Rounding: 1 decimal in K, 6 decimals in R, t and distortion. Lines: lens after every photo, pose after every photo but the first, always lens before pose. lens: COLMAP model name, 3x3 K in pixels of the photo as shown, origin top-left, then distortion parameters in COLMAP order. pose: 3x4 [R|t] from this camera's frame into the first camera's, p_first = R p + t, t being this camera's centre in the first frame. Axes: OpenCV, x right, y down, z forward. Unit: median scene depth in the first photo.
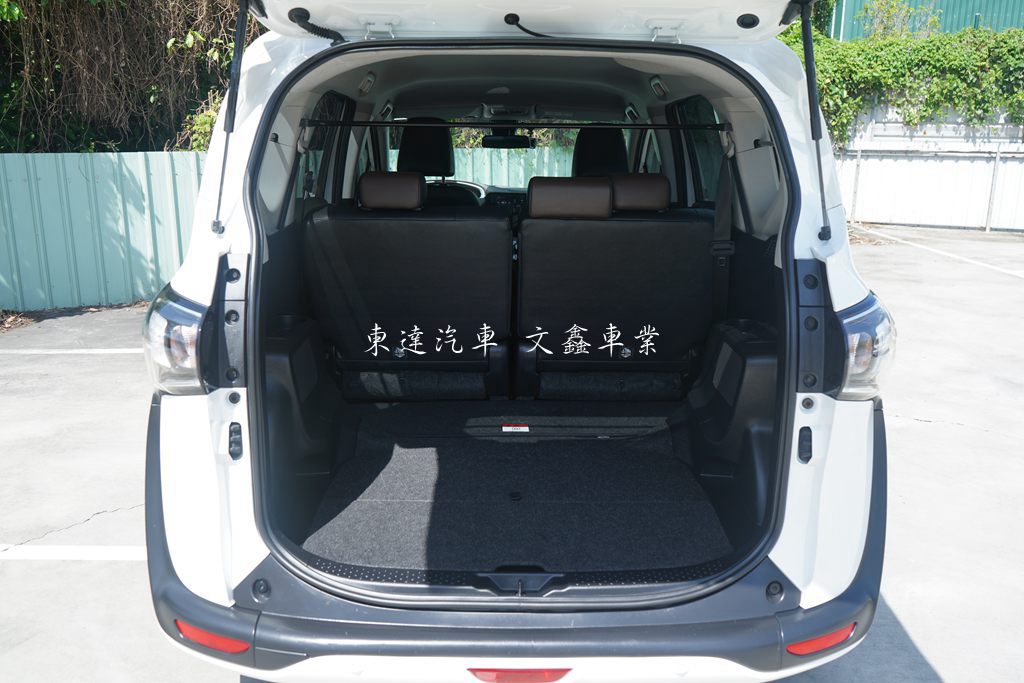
lens RADIAL K [[851.8, 0, 542.0], [0, 851.8, 341.1], [0, 0, 1]] dist [0.014174, 0.002981]
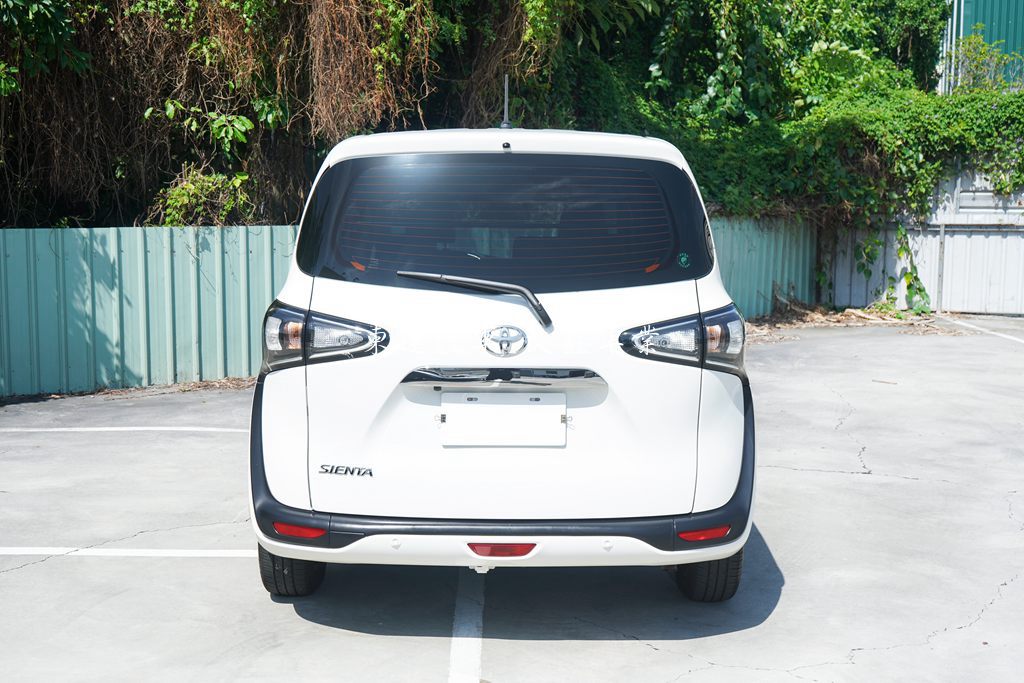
lens RADIAL K [[1188.2, 0, 510.7], [0, 1188.2, 345.5], [0, 0, 1]] dist [0.059861, 0.000000]
pose [[0.999039, 0.000624, -0.043819, 0.016653], [-0.006030, 0.992346, -0.123340, 0.059198], [0.043407, 0.123486, 0.991397, -0.235602]]
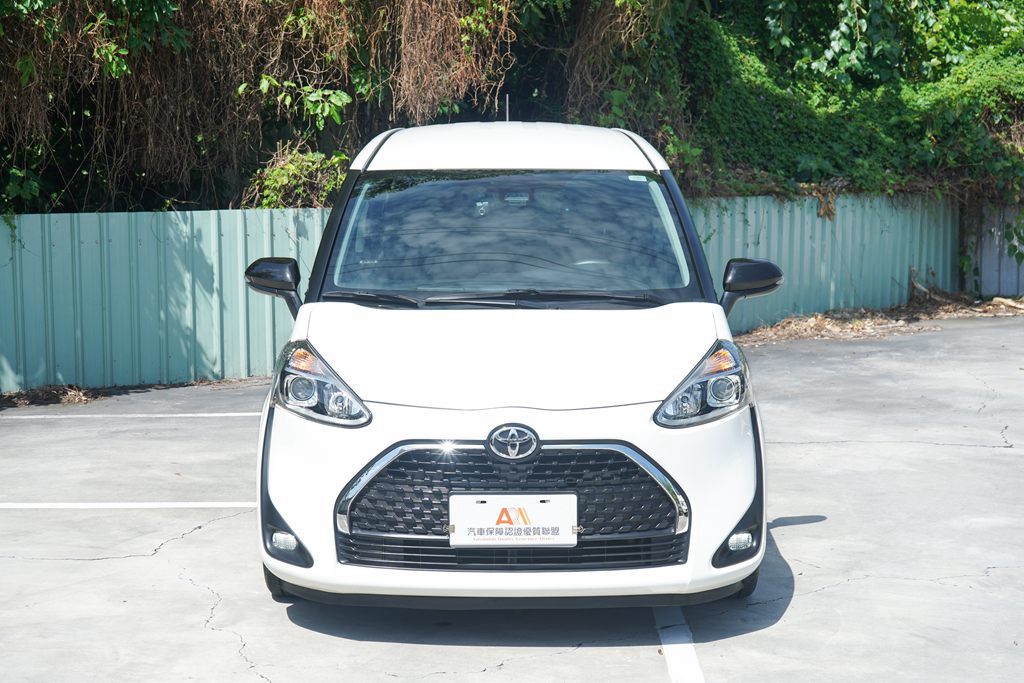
lens RADIAL K [[1571.0, 0, 526.1], [0, 1571.0, 306.8], [0, 0, 1]] dist [0.060362, 0.000000]
pose [[0.997938, -0.006257, -0.063878, -0.041375], [-0.003946, 0.987373, -0.158367, 0.125989], [0.064062, 0.158292, 0.985312, -0.534623]]
